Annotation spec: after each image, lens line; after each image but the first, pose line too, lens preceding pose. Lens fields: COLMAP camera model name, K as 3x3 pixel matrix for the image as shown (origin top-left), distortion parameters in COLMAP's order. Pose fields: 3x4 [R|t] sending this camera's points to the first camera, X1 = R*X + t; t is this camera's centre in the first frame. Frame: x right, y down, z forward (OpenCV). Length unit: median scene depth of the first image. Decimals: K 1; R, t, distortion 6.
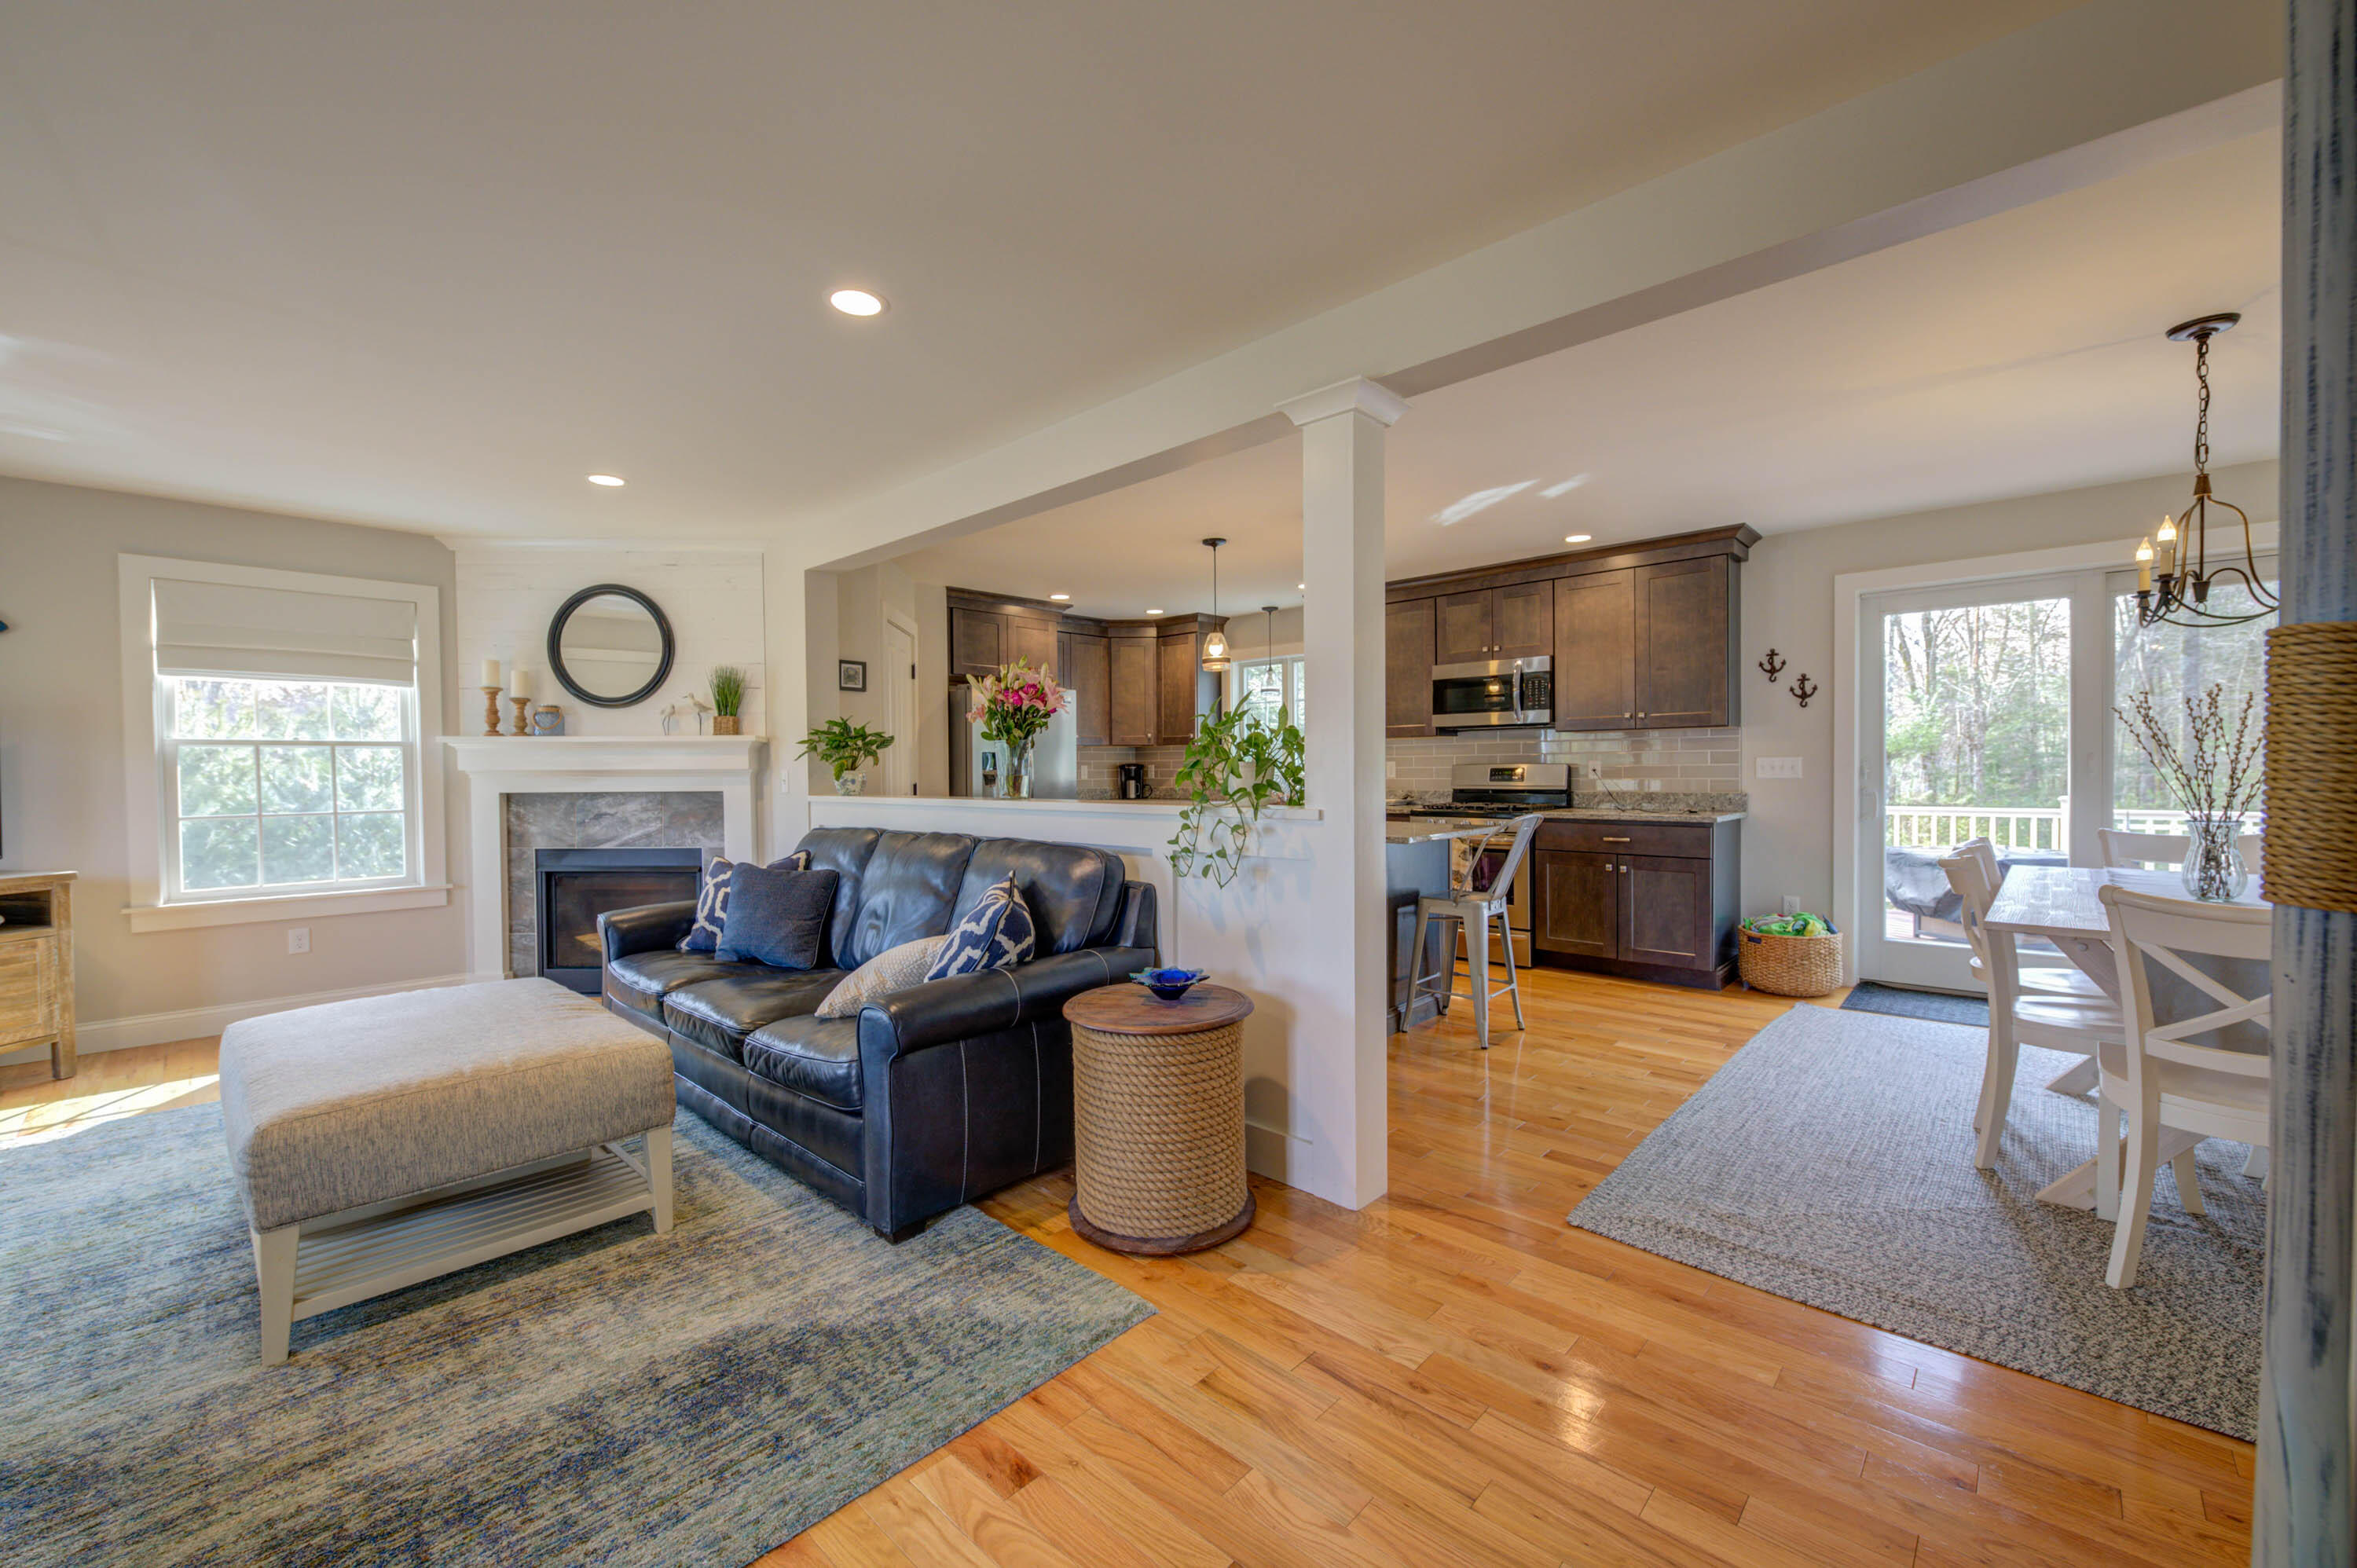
lens RADIAL K [[923.0, 0, 1178.5], [0, 923.0, 784.0], [0, 0, 1]] dist [-0.000846, -0.003771]
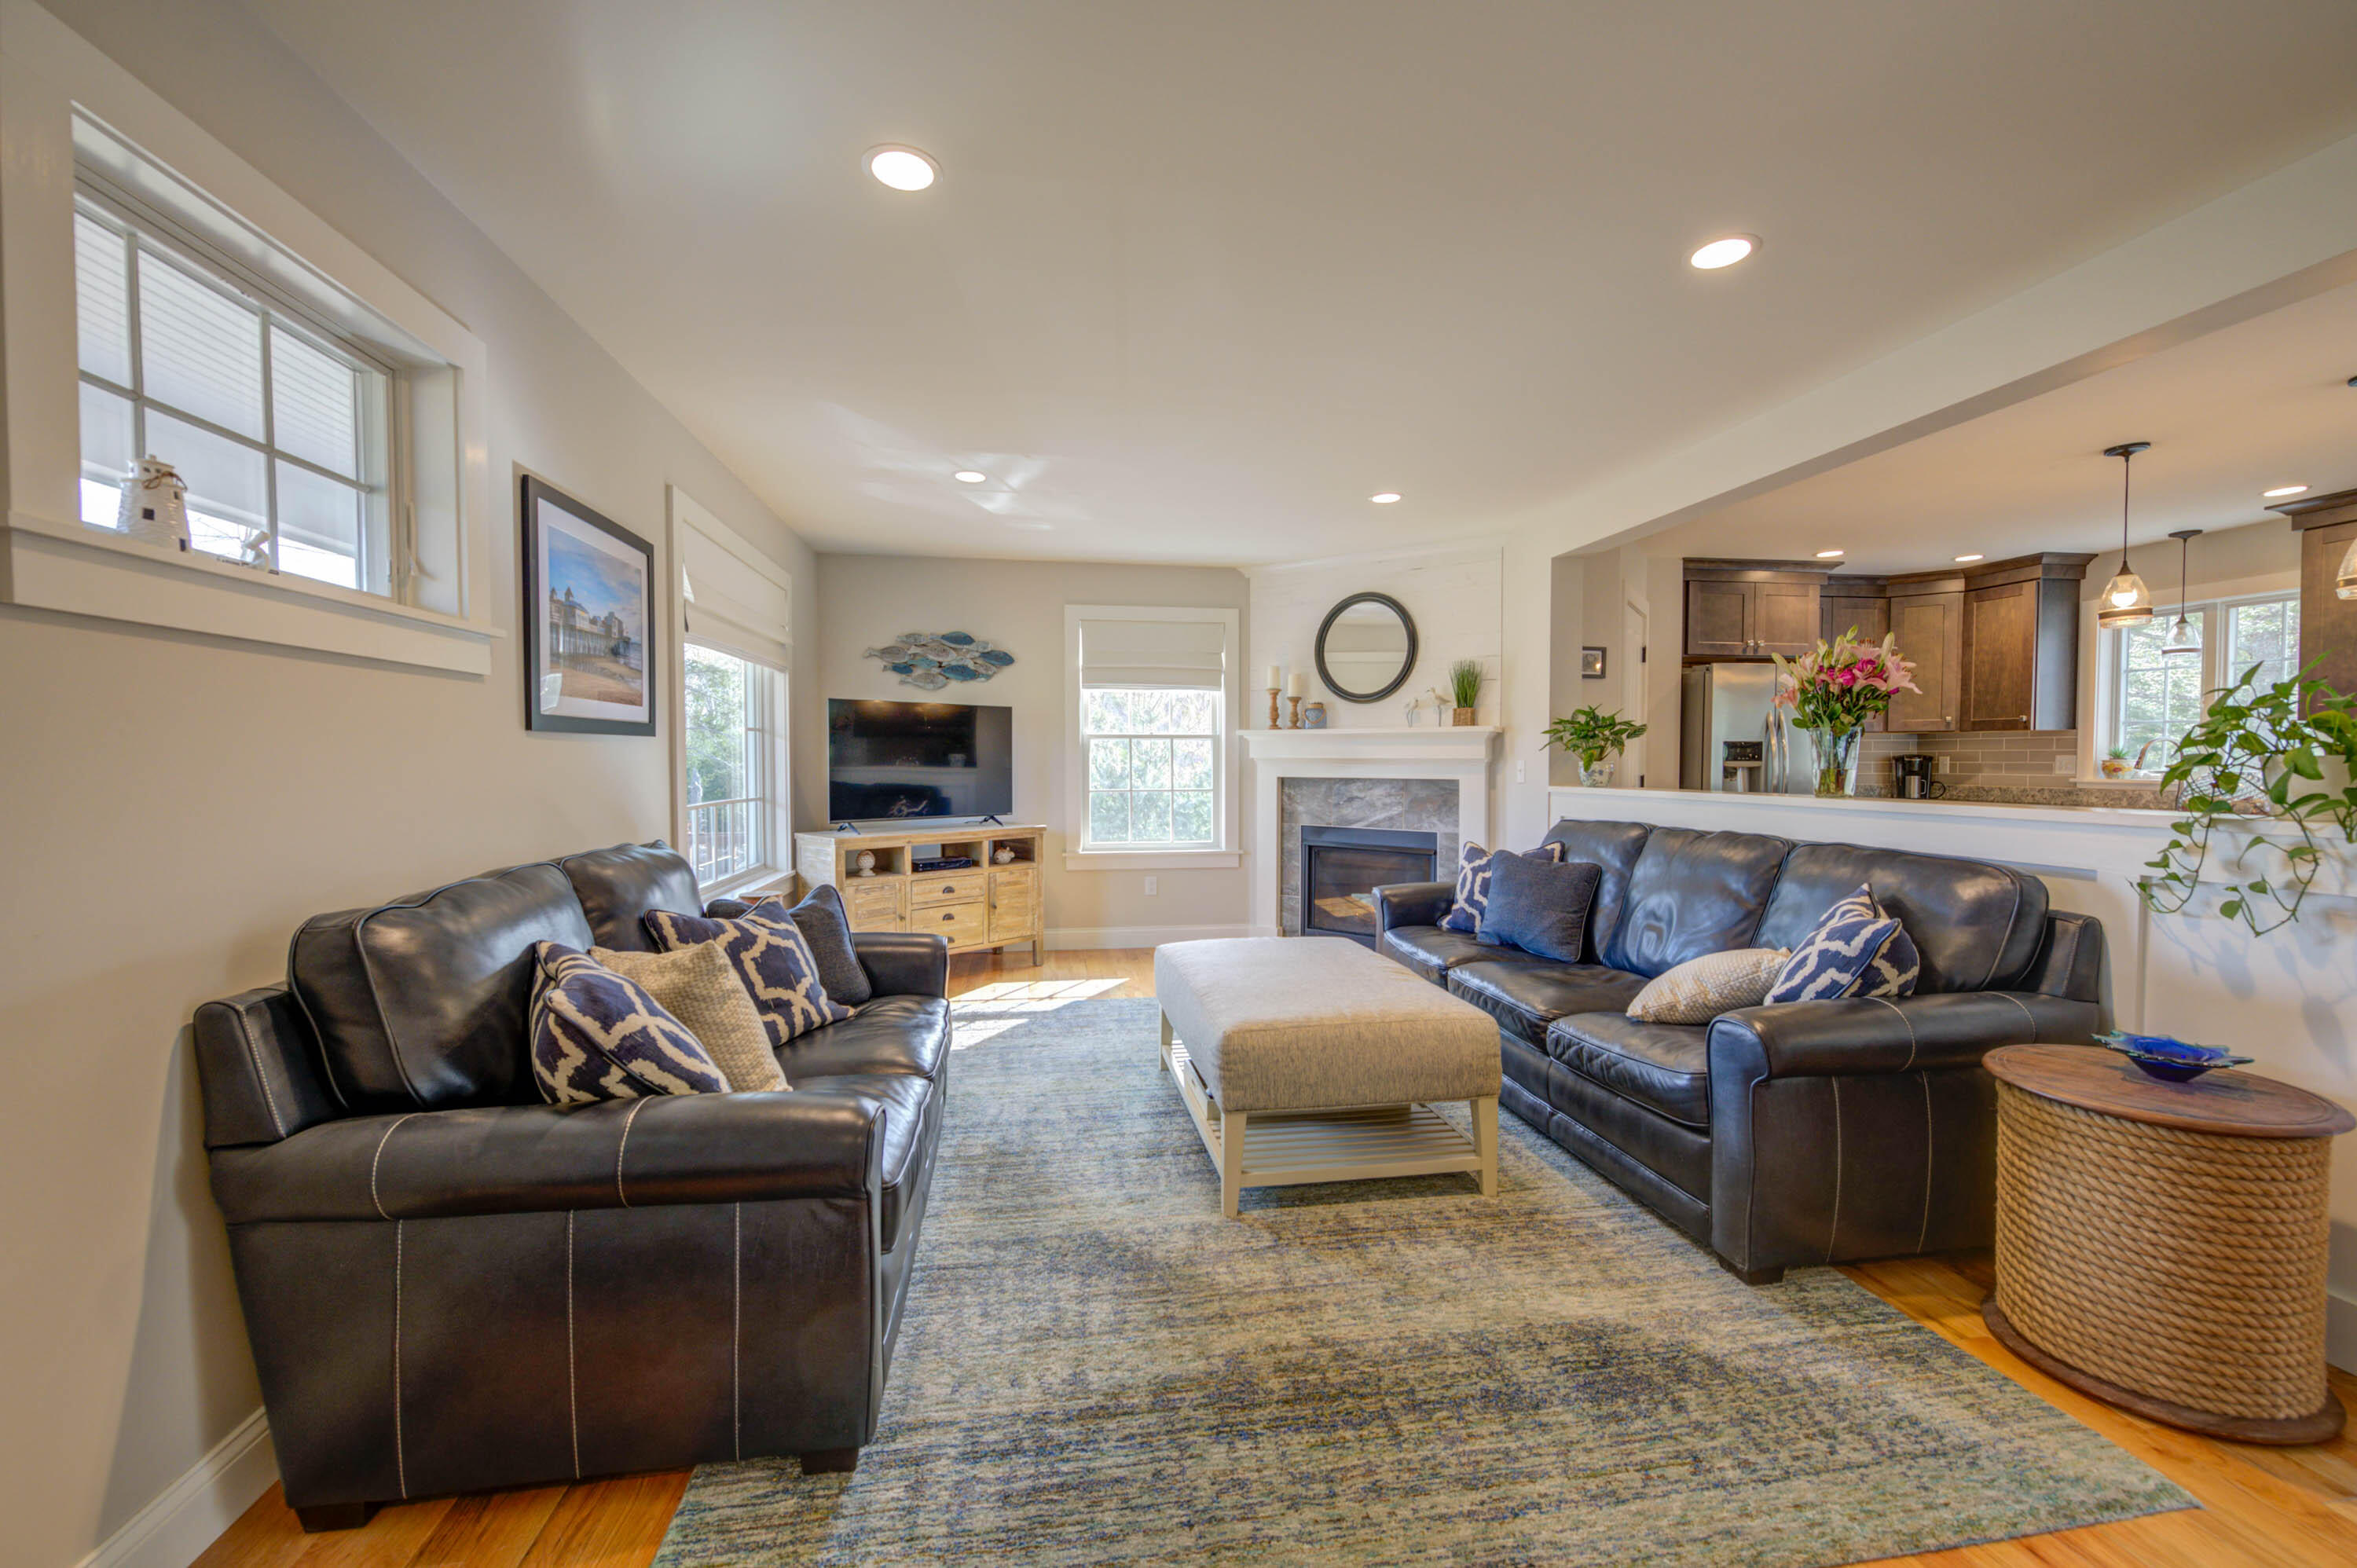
lens RADIAL K [[933.1, 0, 1178.5], [0, 933.1, 784.0], [0, 0, 1]] dist [0.001673, -0.004011]
pose [[0.788071, 0.024376, -0.615101, -0.124245], [-0.017111, 0.999697, 0.017694, -0.000593], [0.615346, -0.003420, 0.788250, -0.043227]]
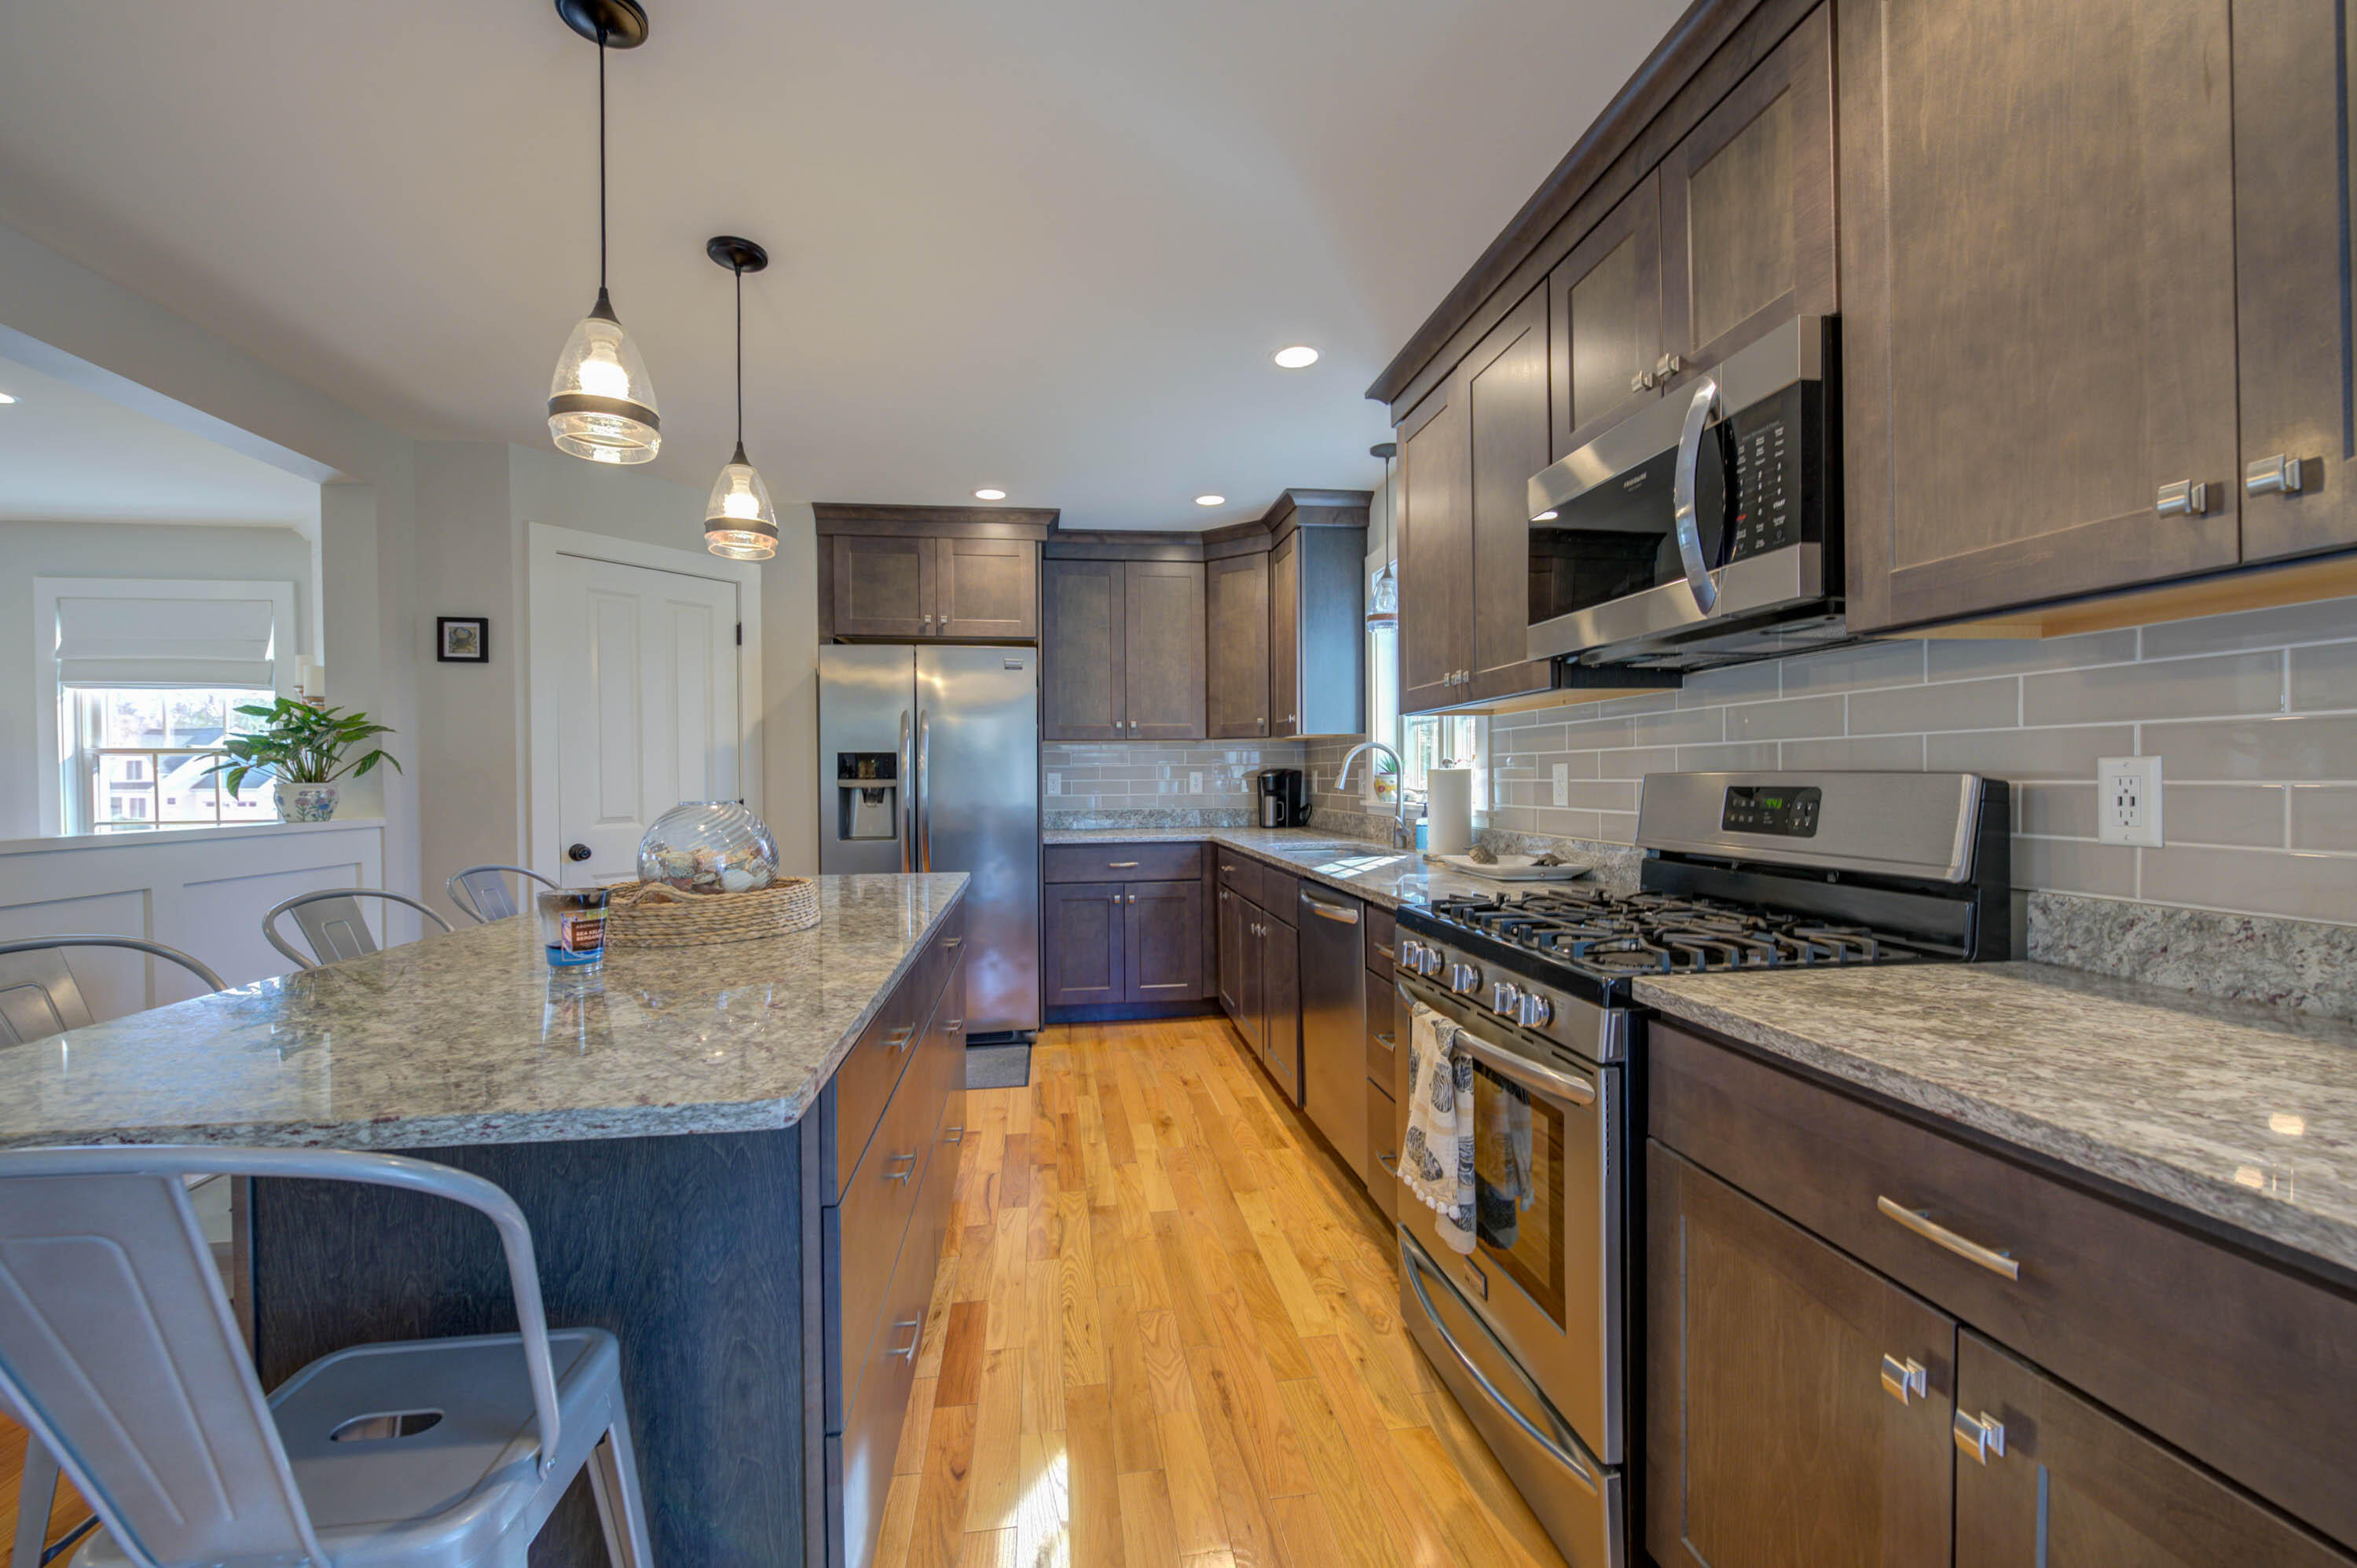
lens RADIAL K [[951.3, 0, 1178.5], [0, 951.3, 784.0], [0, 0, 1]] dist [0.005315, -0.006753]
pose [[0.779376, 0.008656, -0.626497, 0.650172], [-0.010612, 0.999944, 0.000614, -0.026793], [0.626467, 0.006170, 0.779423, 1.072612]]
